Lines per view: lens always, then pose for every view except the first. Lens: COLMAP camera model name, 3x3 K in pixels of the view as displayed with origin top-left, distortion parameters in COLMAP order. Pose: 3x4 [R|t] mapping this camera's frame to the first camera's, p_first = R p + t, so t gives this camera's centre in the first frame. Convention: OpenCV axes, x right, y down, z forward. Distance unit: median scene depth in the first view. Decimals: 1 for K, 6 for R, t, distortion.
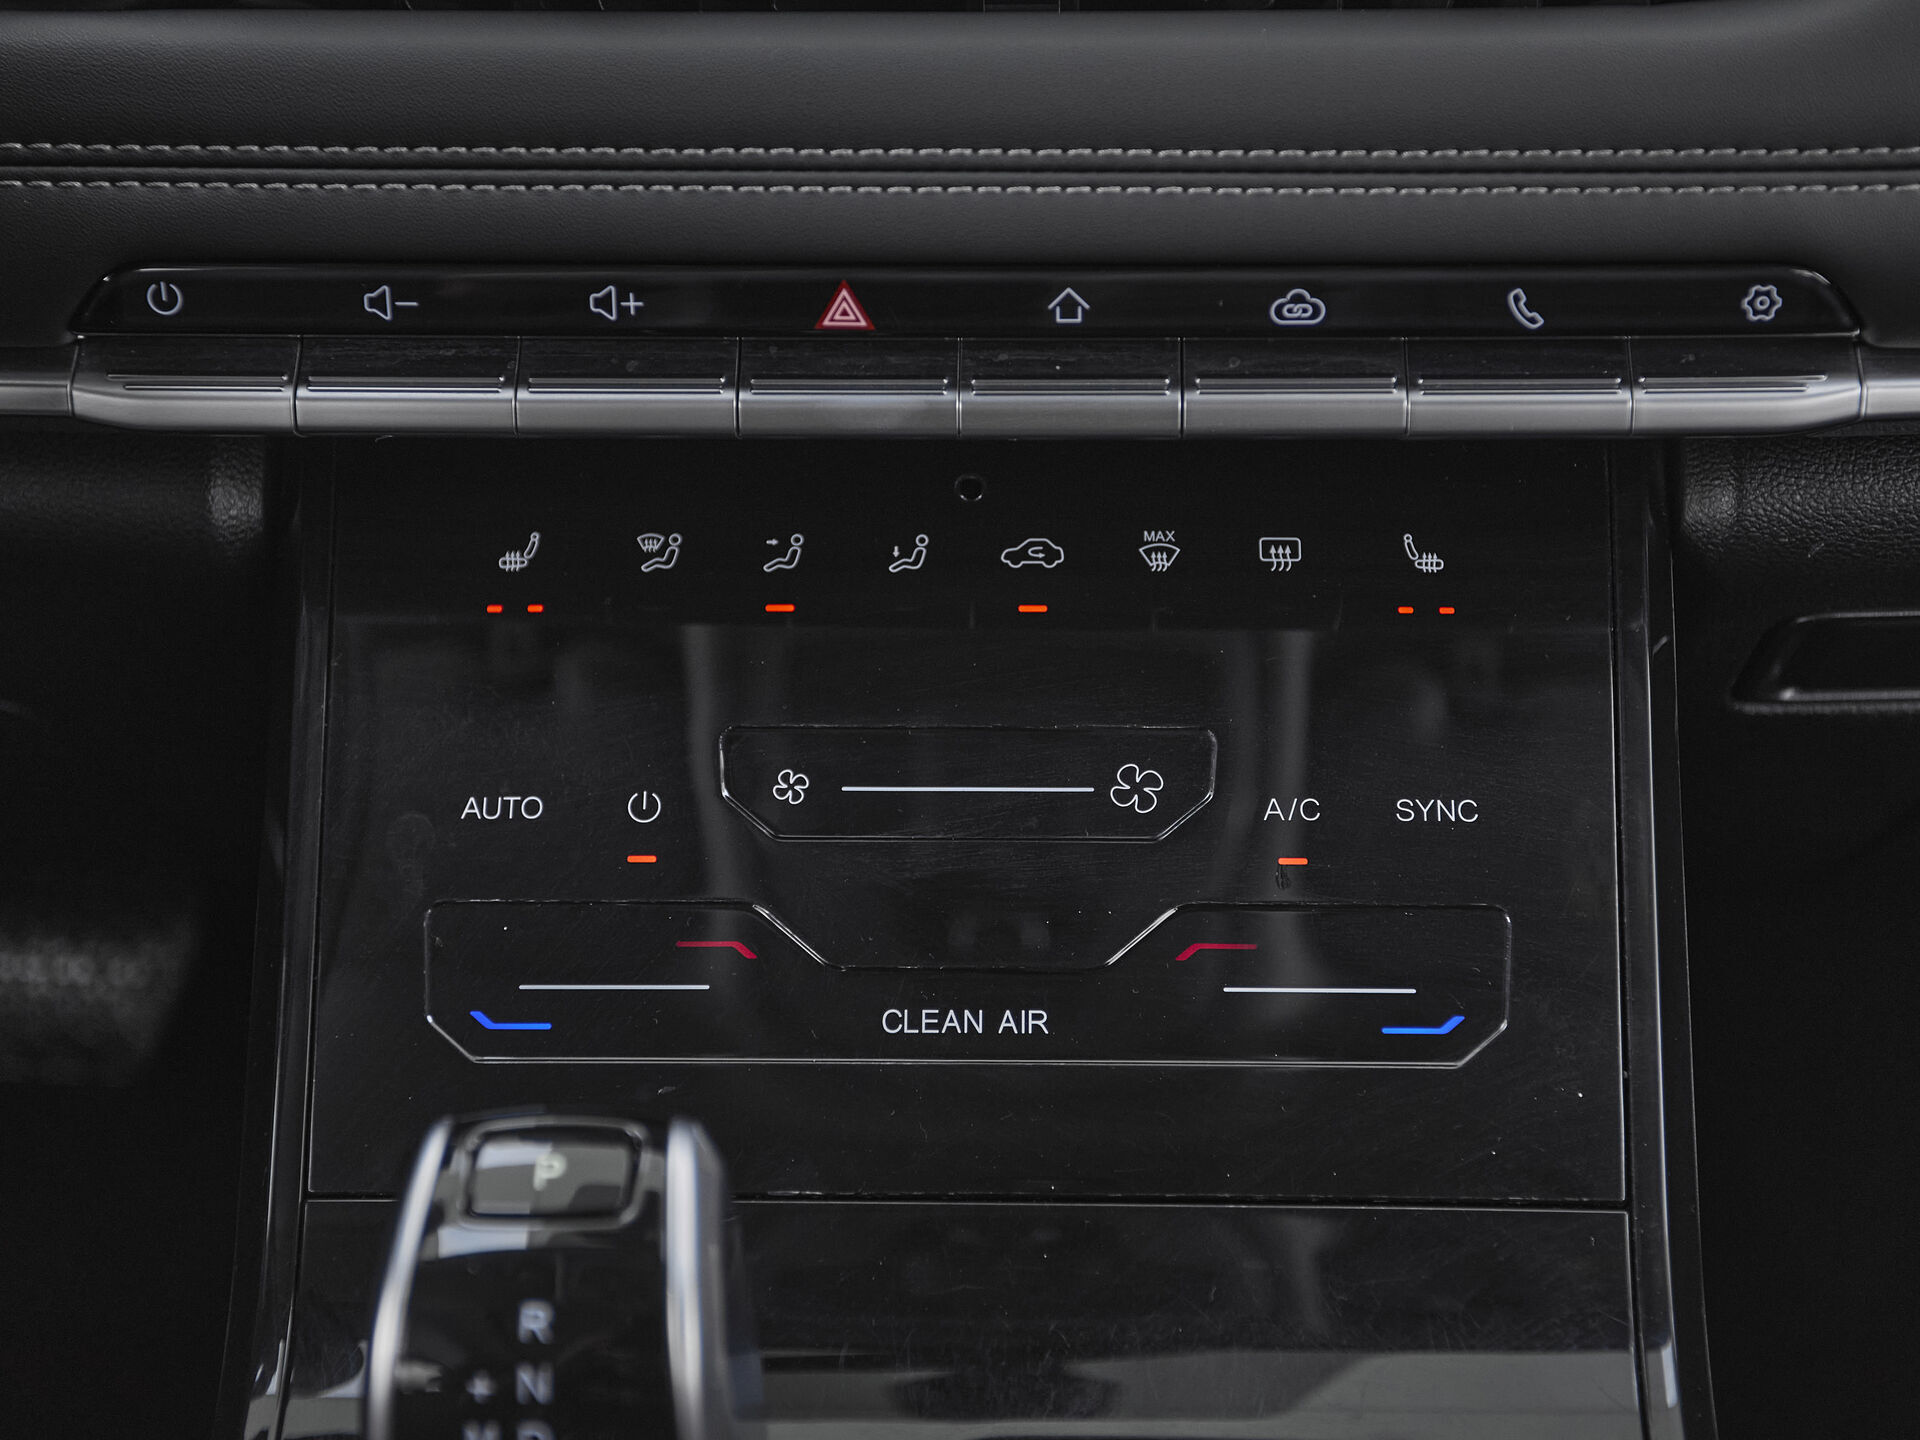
lens RADIAL K [[2928.4, 0, 954.7], [0, 2928.4, 726.0], [0, 0, 1]] dist [0.047005, 0.000000]
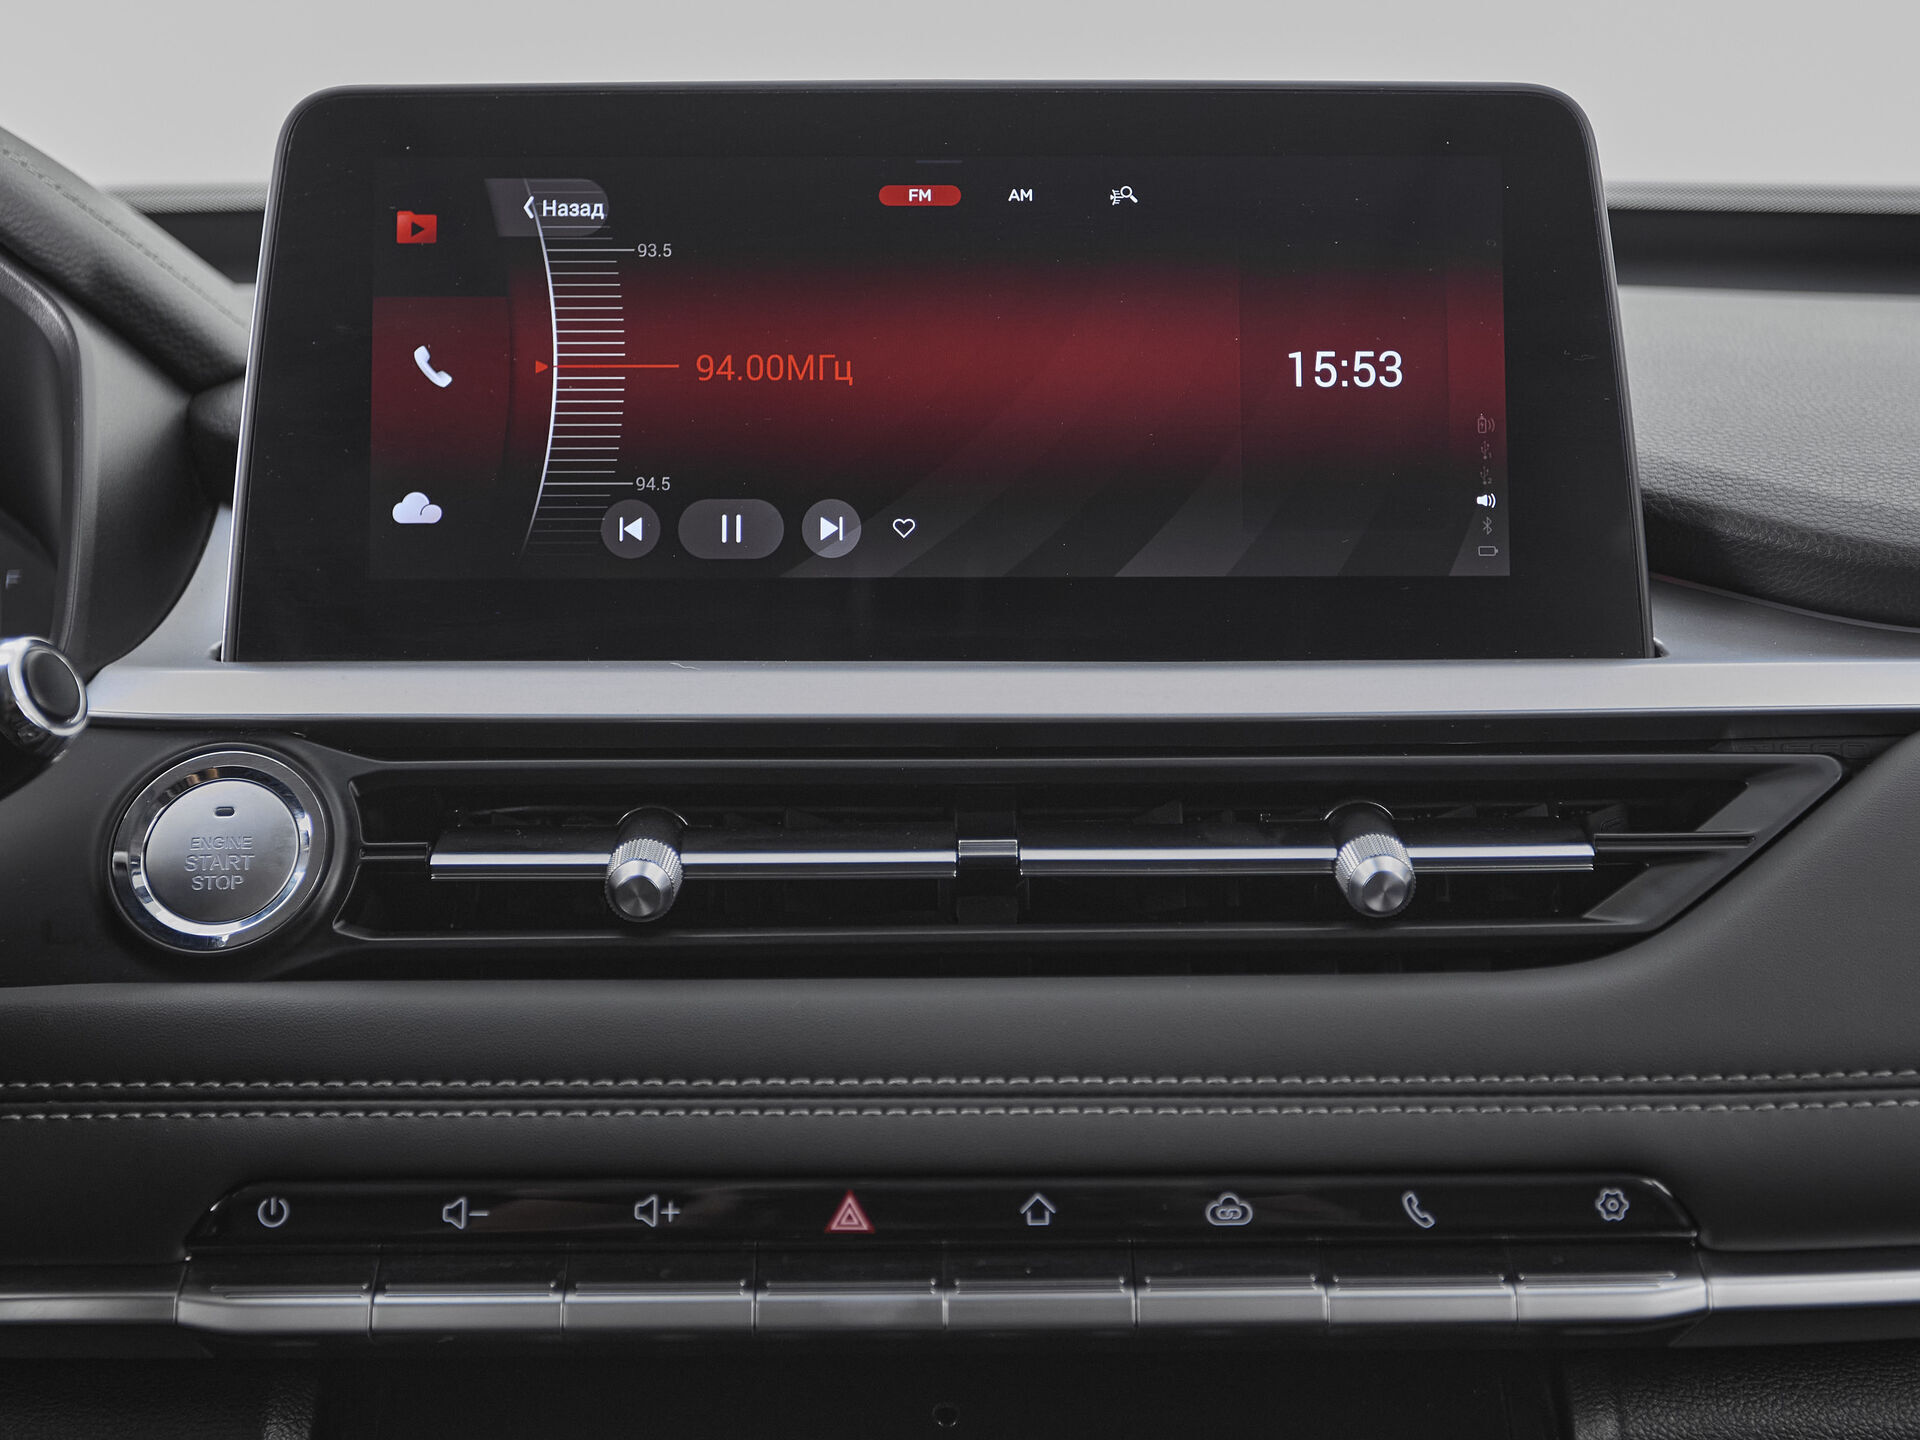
lens RADIAL K [[2898.0, 0, 946.5], [0, 2898.0, 559.1], [0, 0, 1]] dist [0.050435, 0.000000]
pose [[0.999173, 0.003614, 0.040505, -0.046905], [0.016105, 0.879445, -0.475727, 0.184716], [-0.037342, 0.475986, 0.878660, -0.162436]]
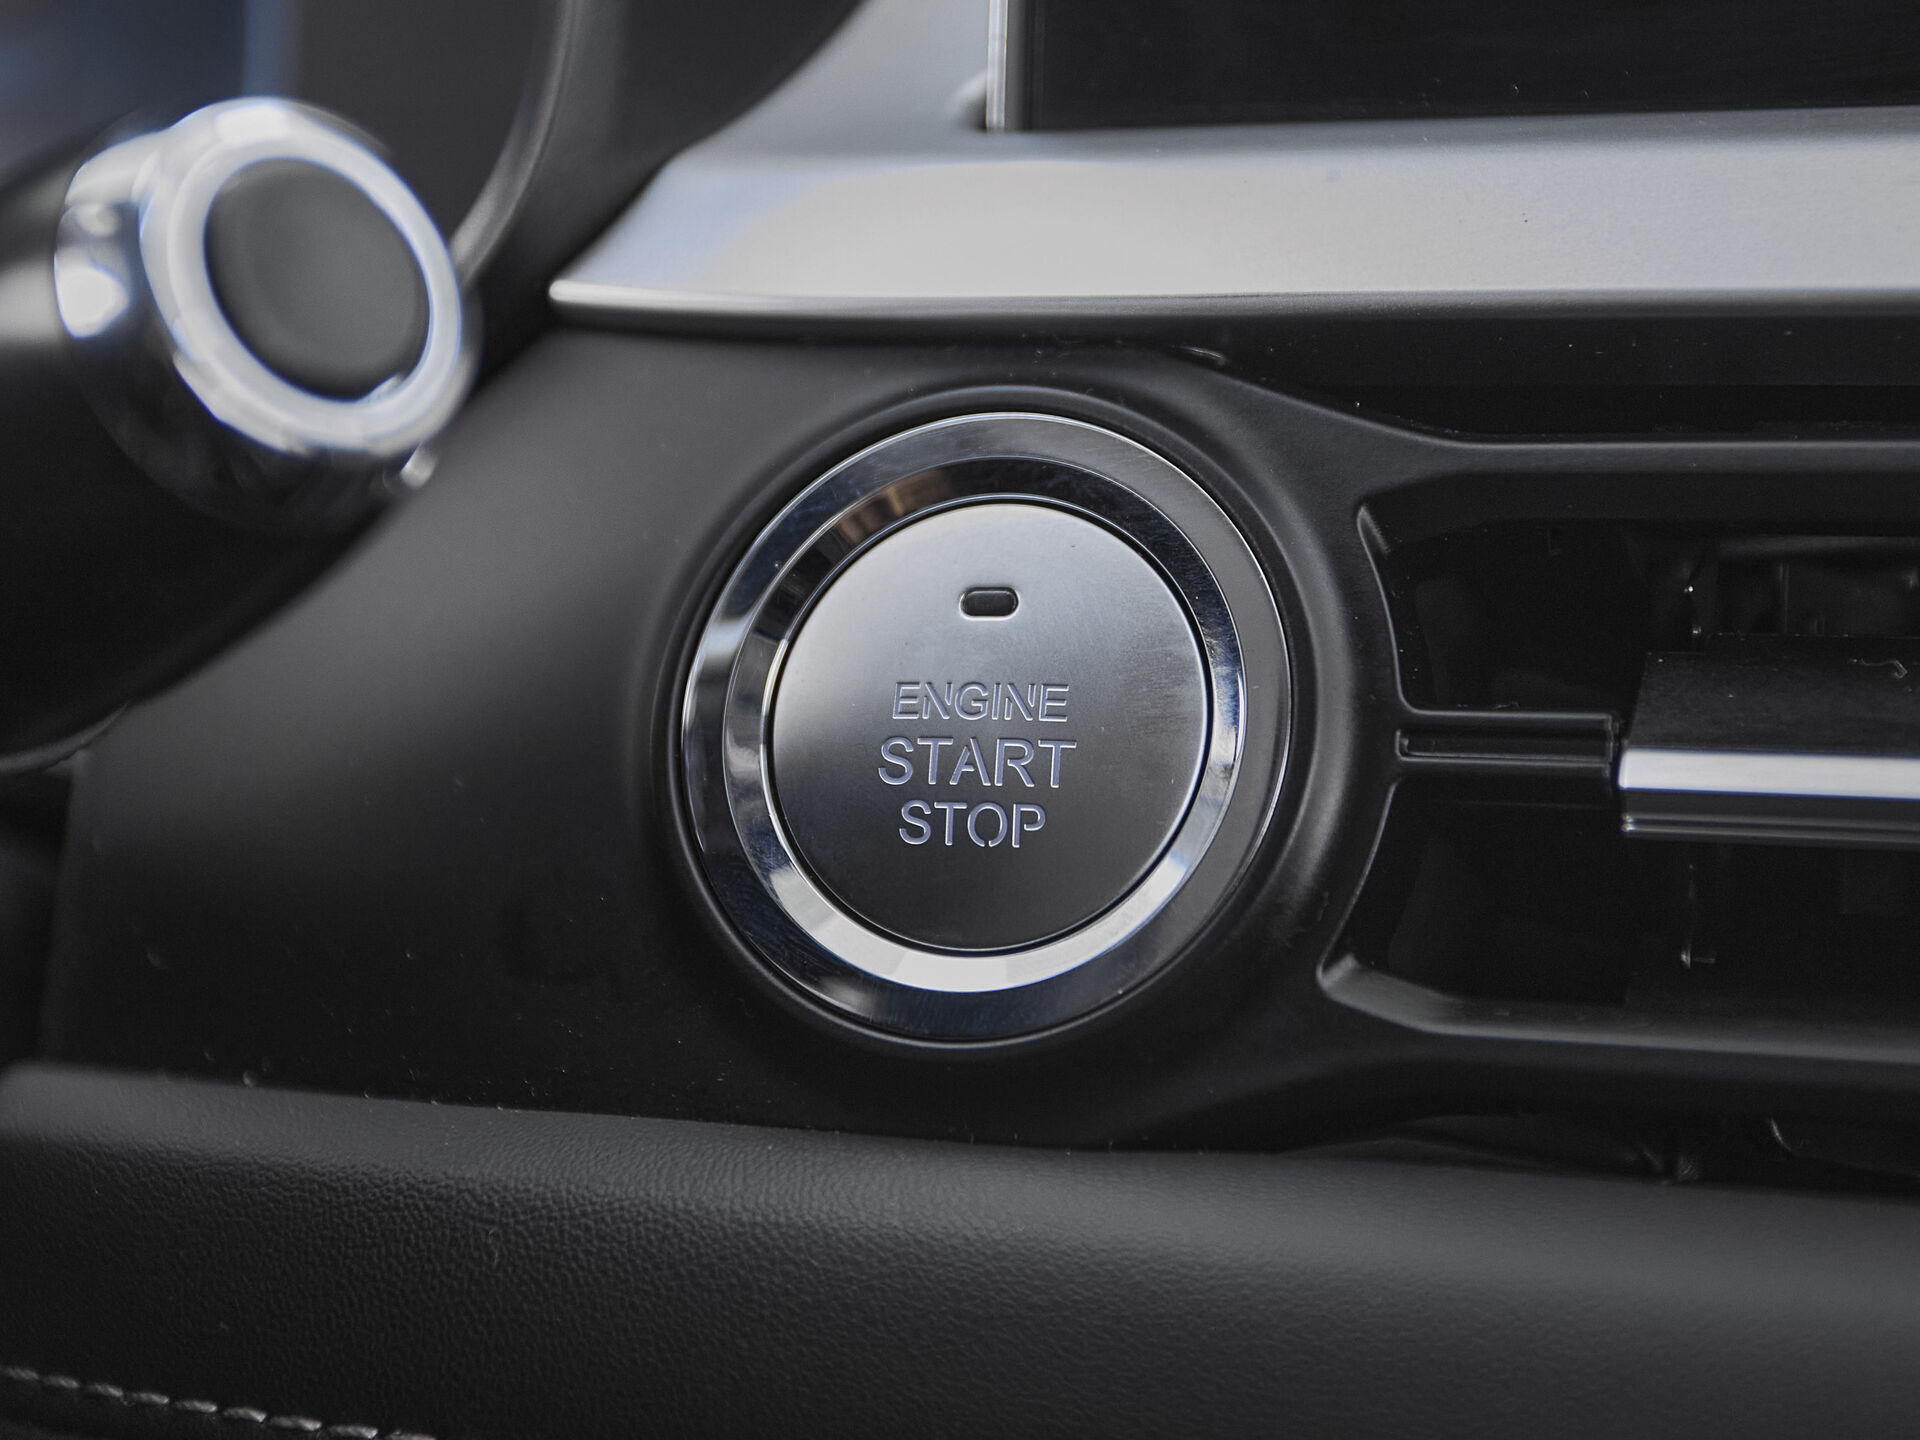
lens RADIAL K [[2928.4, 0, 963.8], [0, 2928.4, 714.5], [0, 0, 1]] dist [0.047005, 0.000000]
pose [[0.962942, 0.028723, -0.268174, -0.197414], [-0.094999, 0.966712, -0.237576, -0.205632], [0.252423, 0.254248, 0.933617, 0.615034]]
